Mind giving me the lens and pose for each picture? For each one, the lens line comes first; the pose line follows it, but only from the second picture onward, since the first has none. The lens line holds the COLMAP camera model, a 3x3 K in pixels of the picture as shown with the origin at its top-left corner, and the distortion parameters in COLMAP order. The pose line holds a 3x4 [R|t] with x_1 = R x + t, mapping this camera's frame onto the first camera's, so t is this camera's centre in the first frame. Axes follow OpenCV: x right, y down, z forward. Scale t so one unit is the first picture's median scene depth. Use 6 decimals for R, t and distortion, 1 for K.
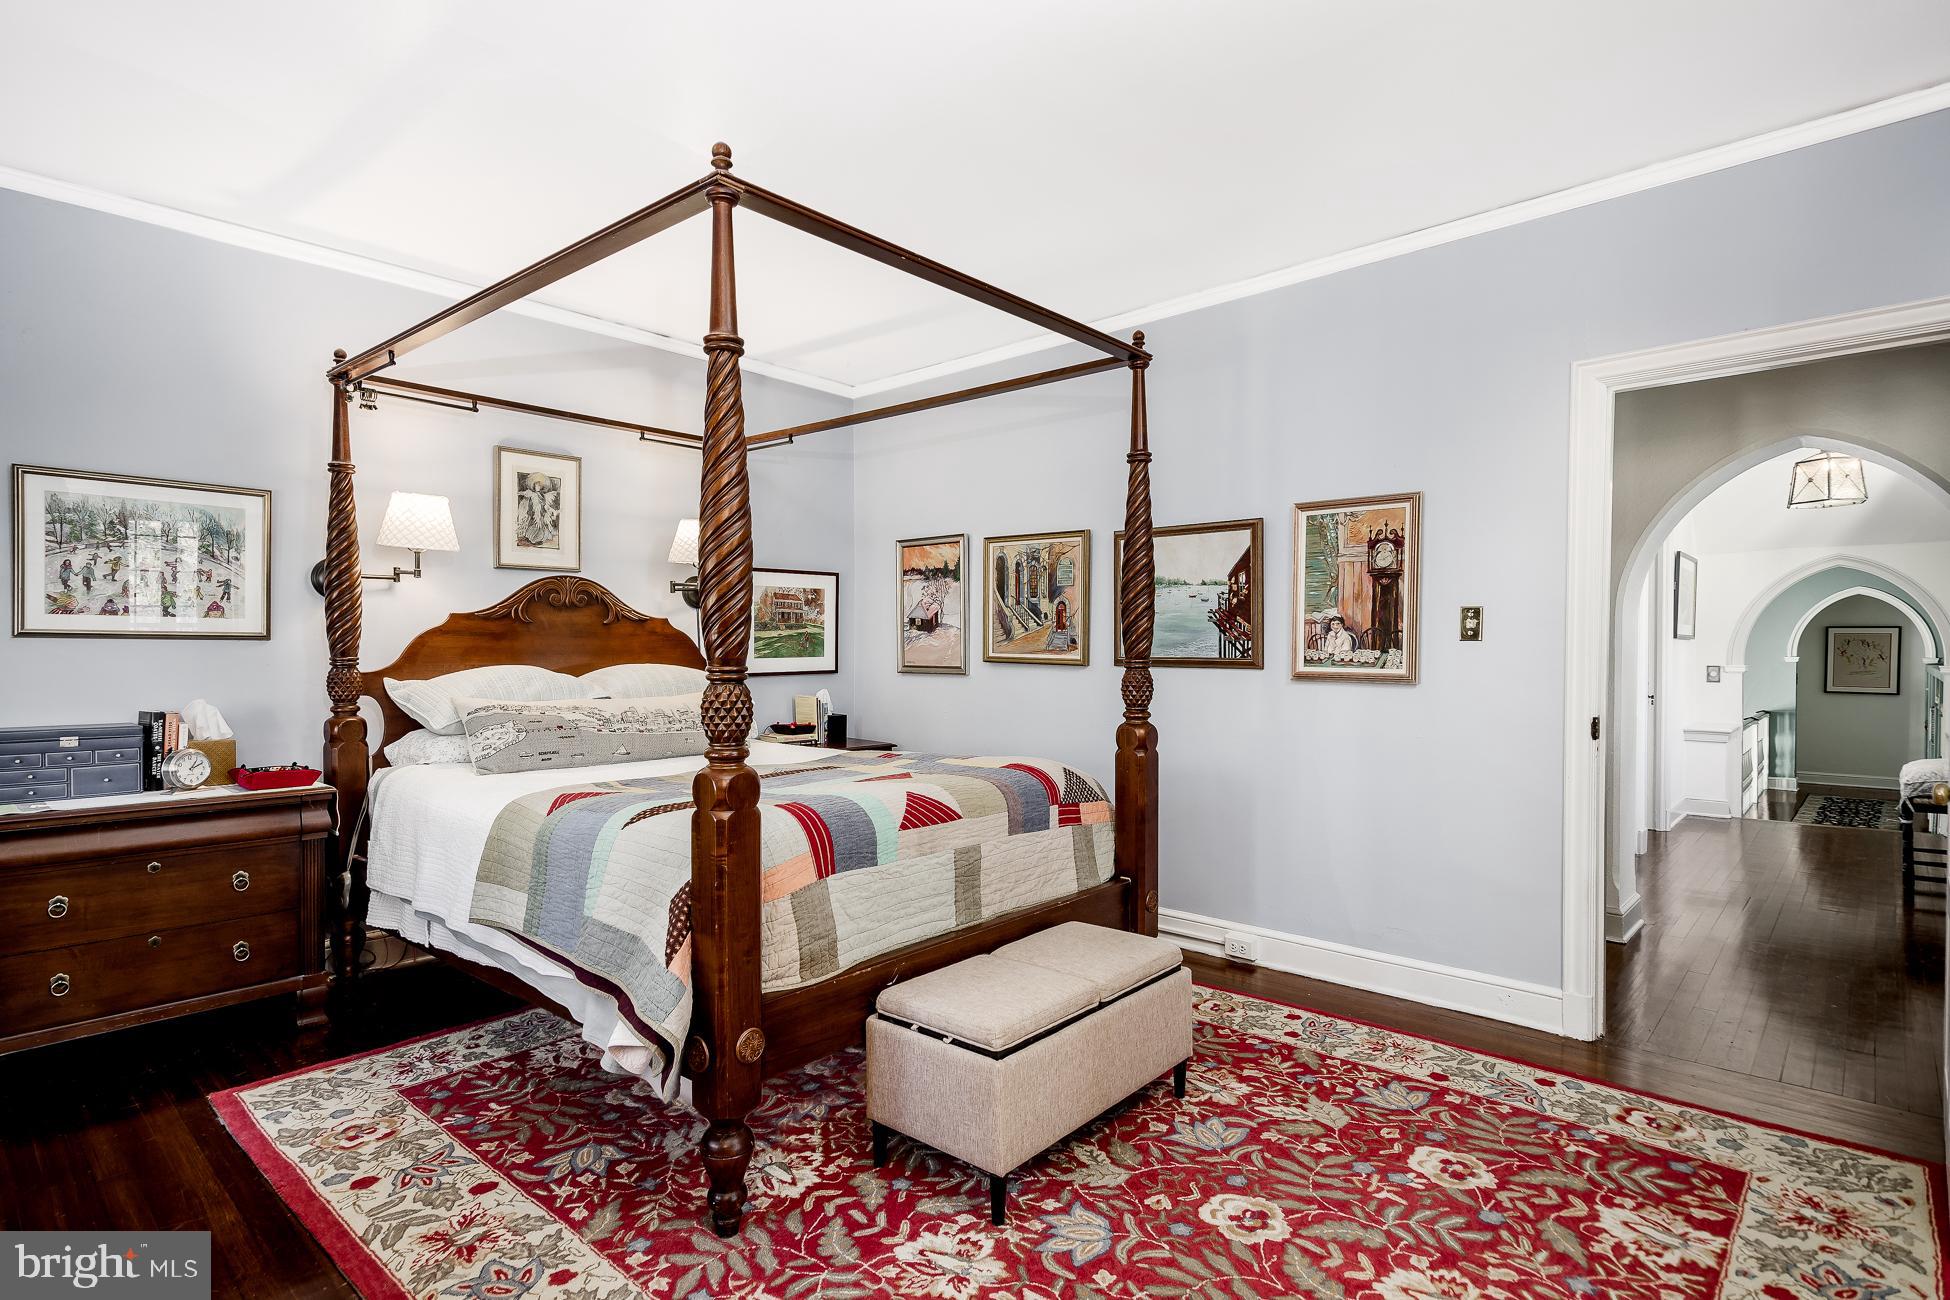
lens RADIAL K [[997.7, 0, 967.6], [0, 997.7, 649.4], [0, 0, 1]] dist [0.007725, 0.000414]
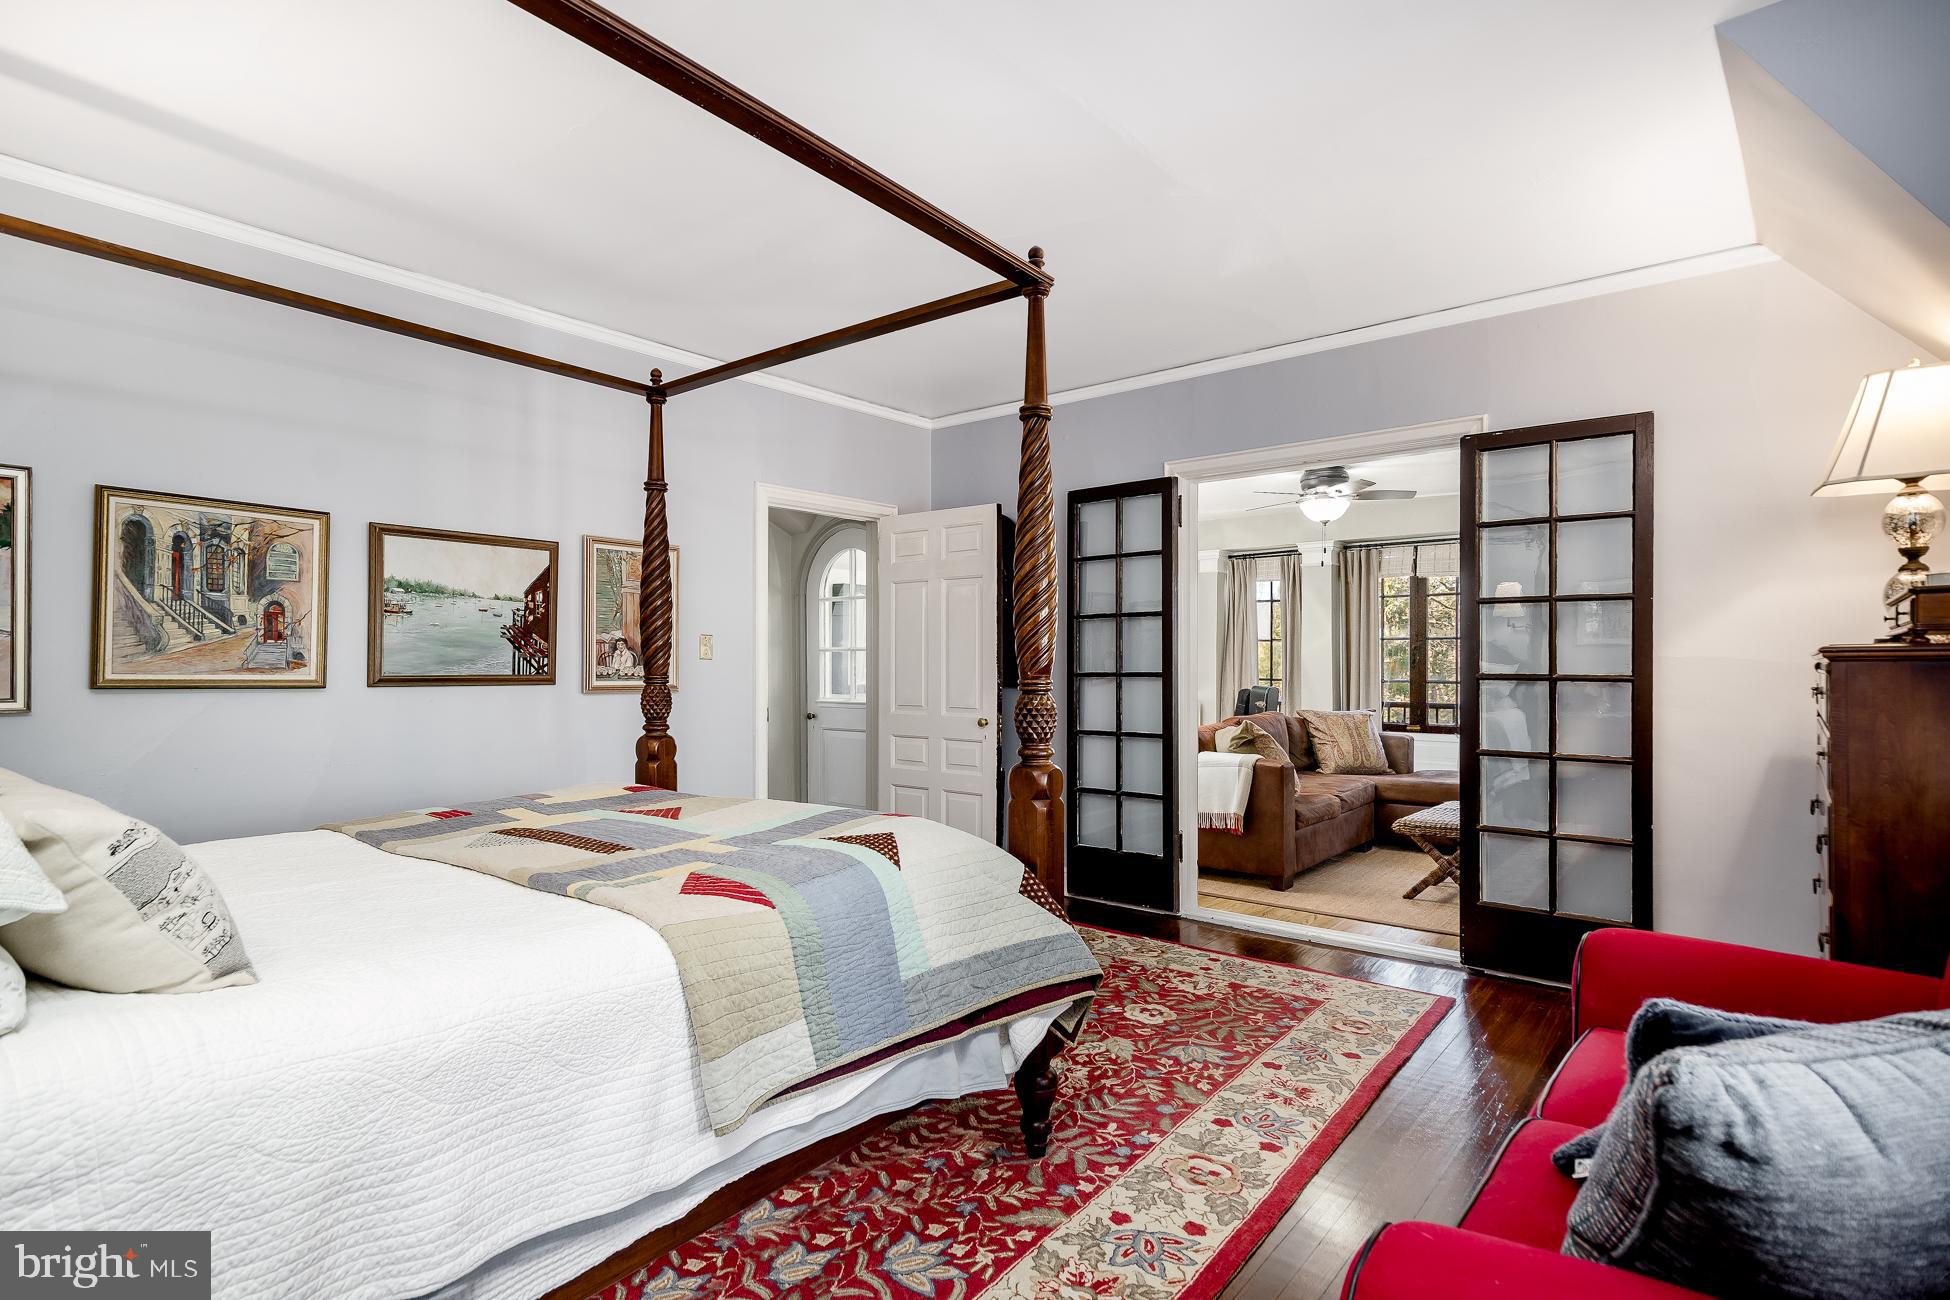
lens RADIAL K [[997.7, 0, 963.2], [0, 997.7, 650.1], [0, 0, 1]] dist [0.007725, 0.000414]
pose [[-0.073050, 0.016464, 0.997192, -0.771399], [0.006183, 0.999852, -0.016055, 0.002636], [-0.997309, 0.004993, -0.073141, 0.635224]]
